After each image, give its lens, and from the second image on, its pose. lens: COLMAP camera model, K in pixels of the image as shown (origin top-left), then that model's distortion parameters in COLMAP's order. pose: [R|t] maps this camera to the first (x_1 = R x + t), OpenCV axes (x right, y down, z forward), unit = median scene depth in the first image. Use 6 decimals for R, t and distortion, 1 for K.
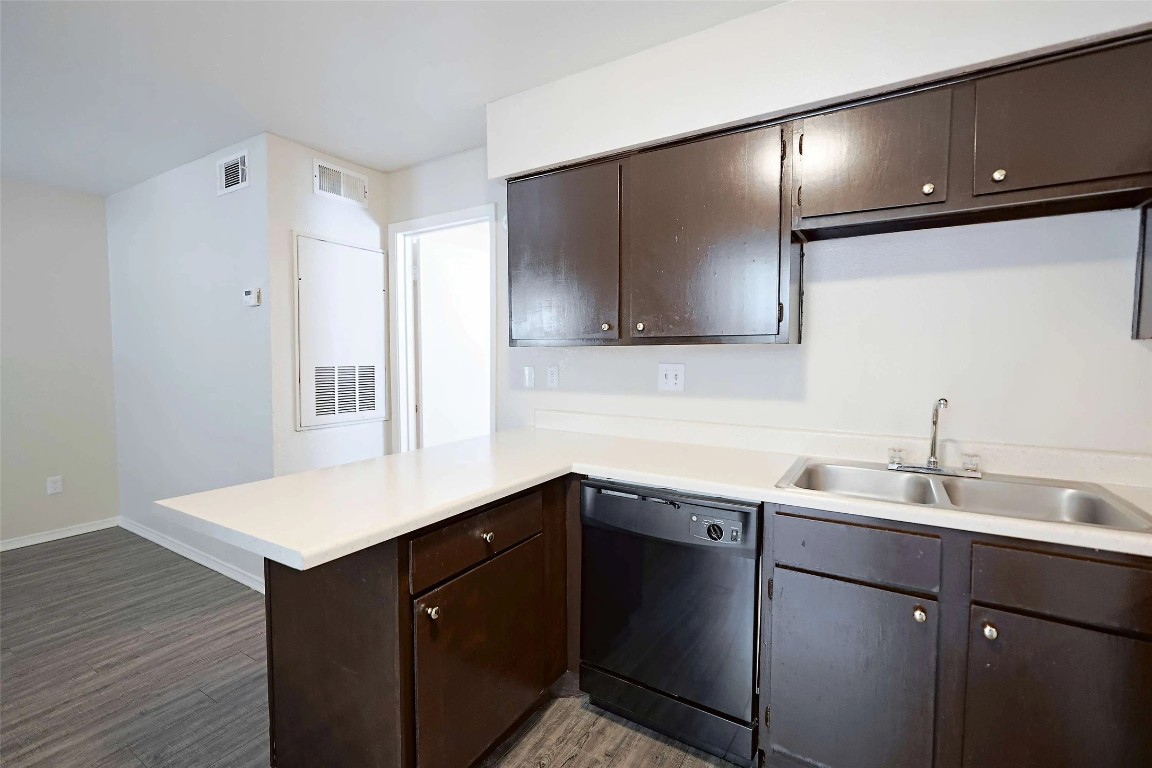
lens RADIAL K [[508.4, 0, 578.0], [0, 508.4, 377.8], [0, 0, 1]] dist [0.000642, 0.000066]
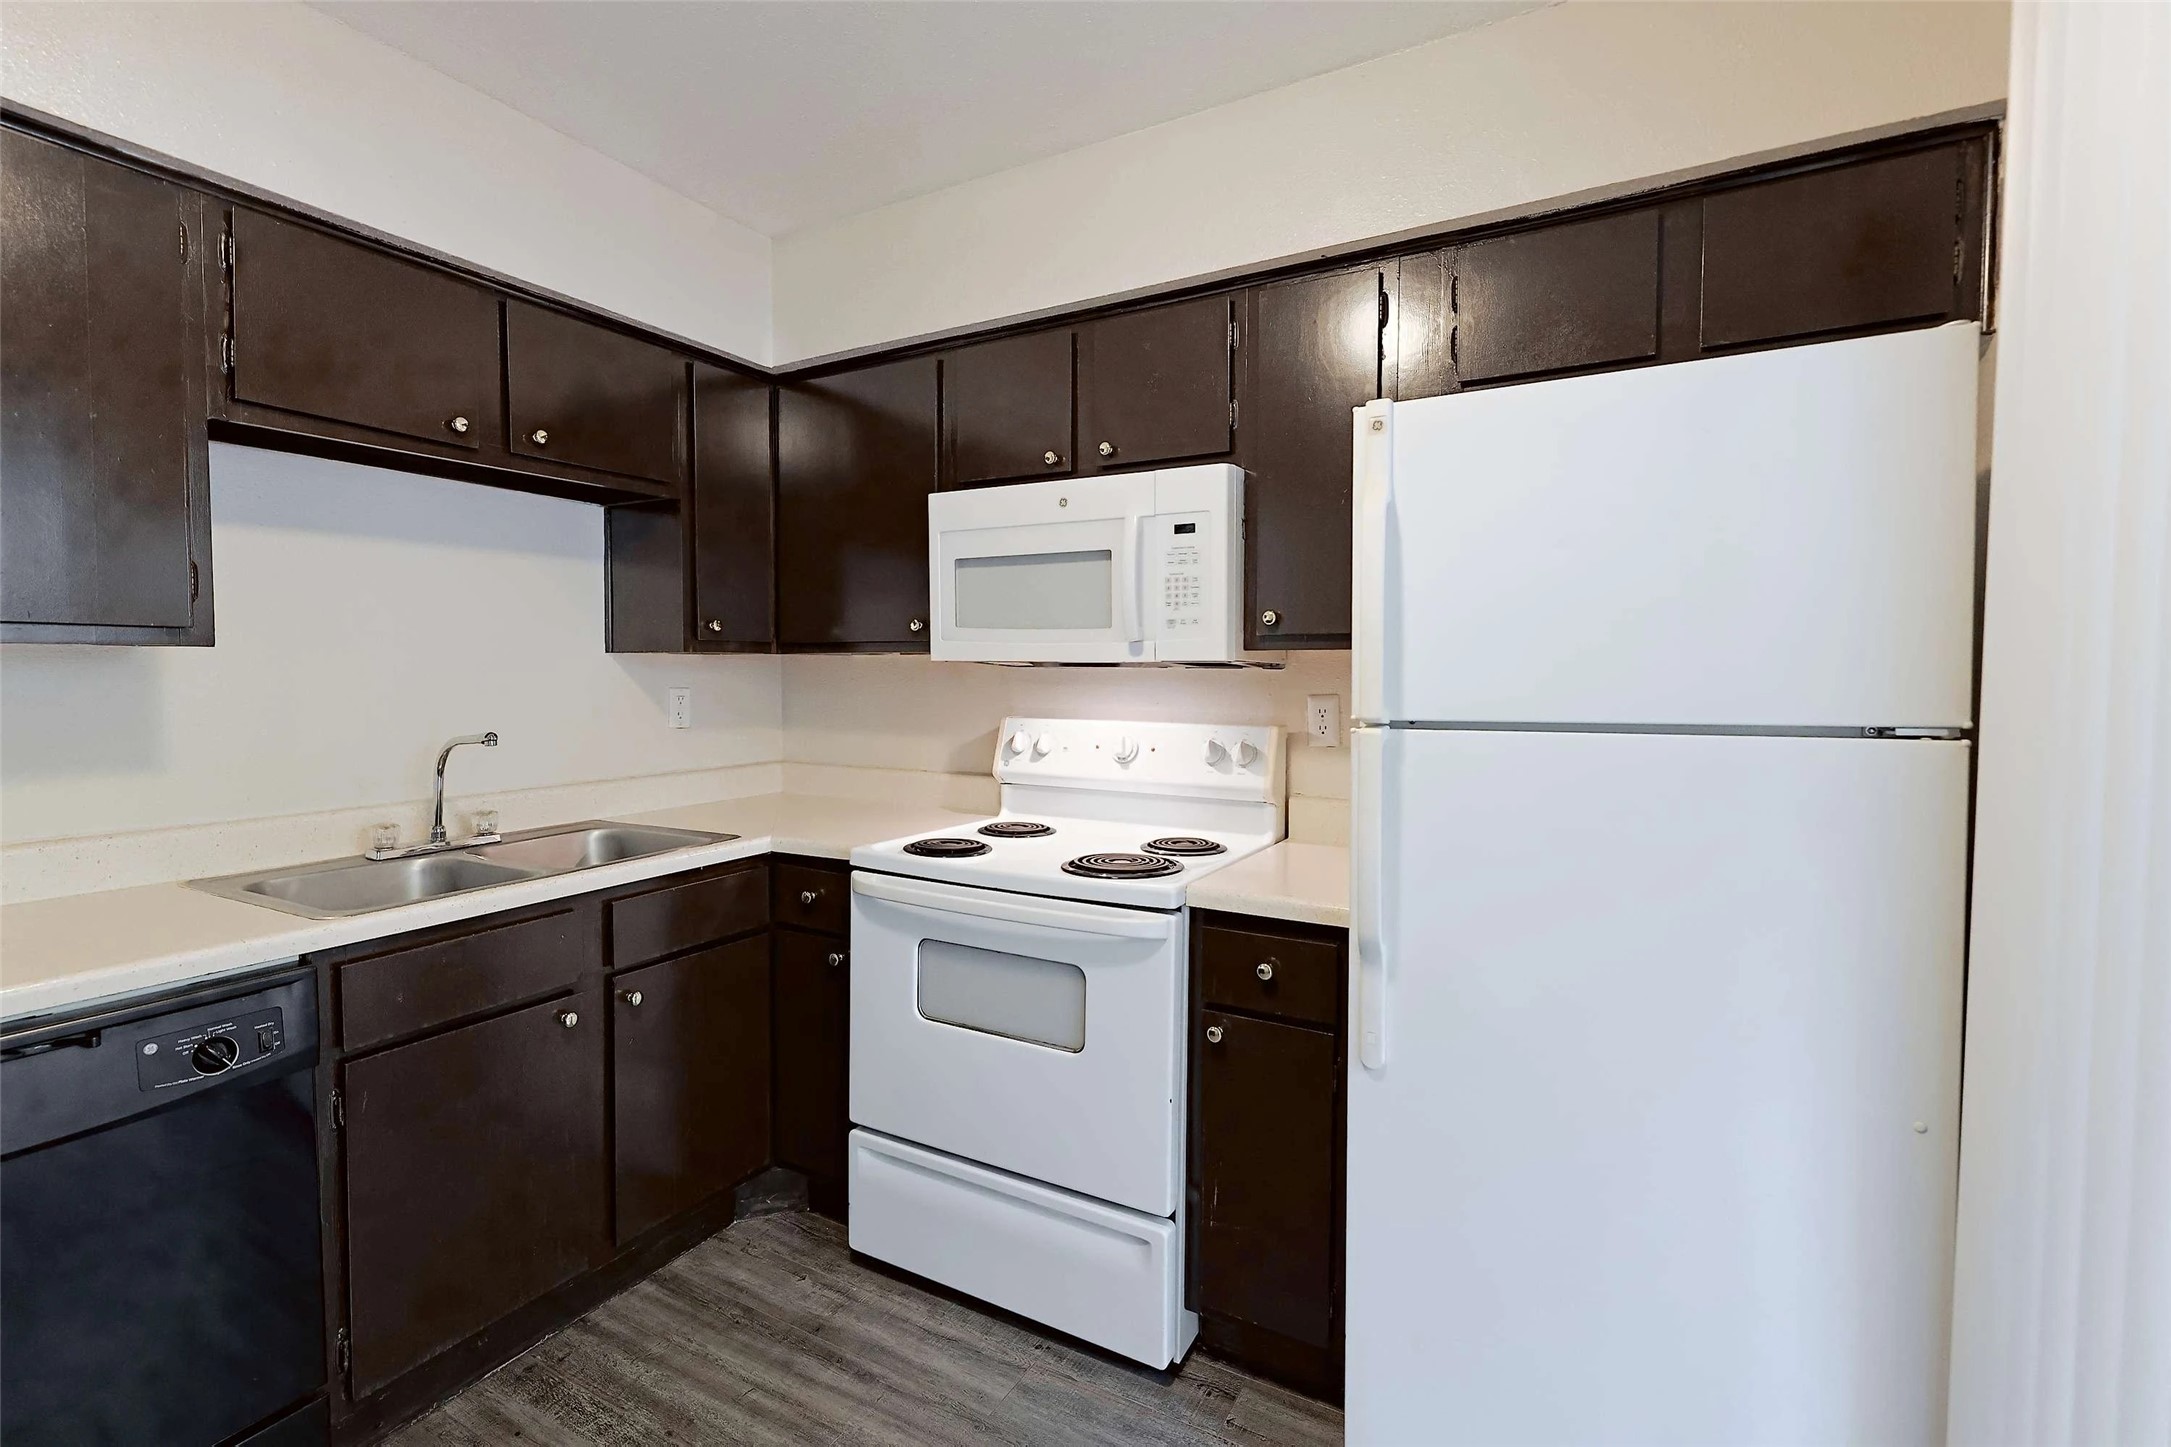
lens RADIAL K [[958.1, 0, 1089.3], [0, 958.1, 711.9], [0, 0, 1]] dist [0.000642, 0.000066]
pose [[-0.044688, -0.043850, 0.998038, -0.550967], [0.045654, 0.997903, 0.045888, -0.009341], [-0.997957, 0.047615, -0.042592, 0.205299]]
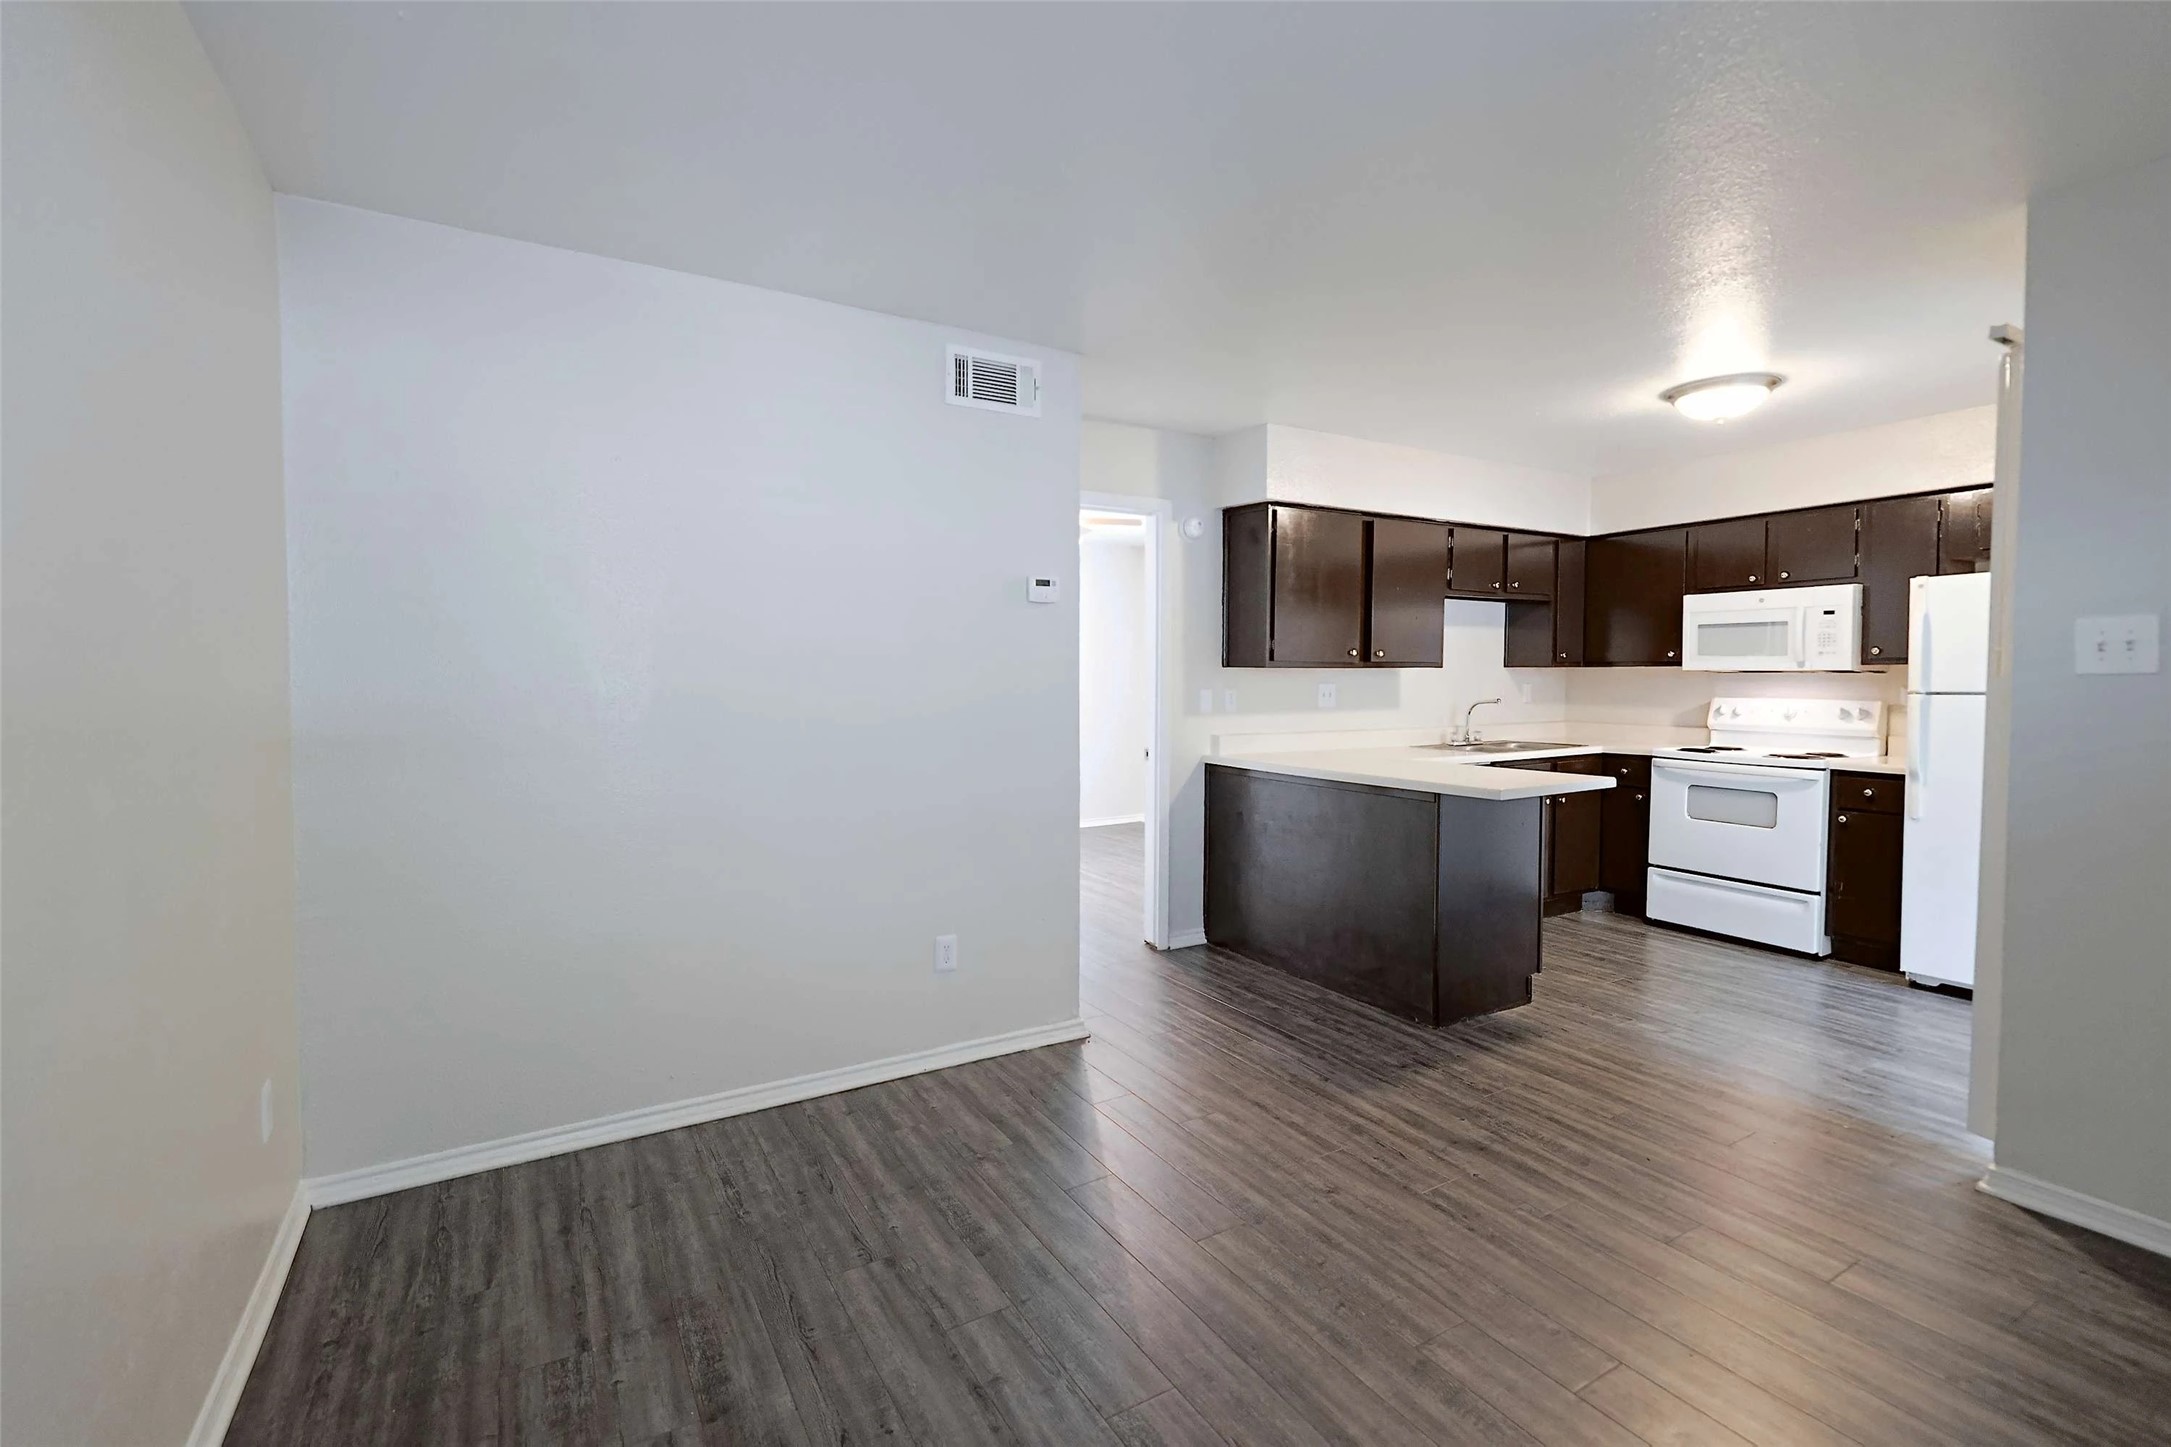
lens RADIAL K [[958.1, 0, 1089.3], [0, 958.1, 711.9], [0, 0, 1]] dist [0.000642, 0.000066]
pose [[0.466428, -0.034171, 0.883899, -2.670968], [0.044106, 0.998909, 0.015343, -0.027090], [-0.883459, 0.031829, 0.467427, 0.602251]]
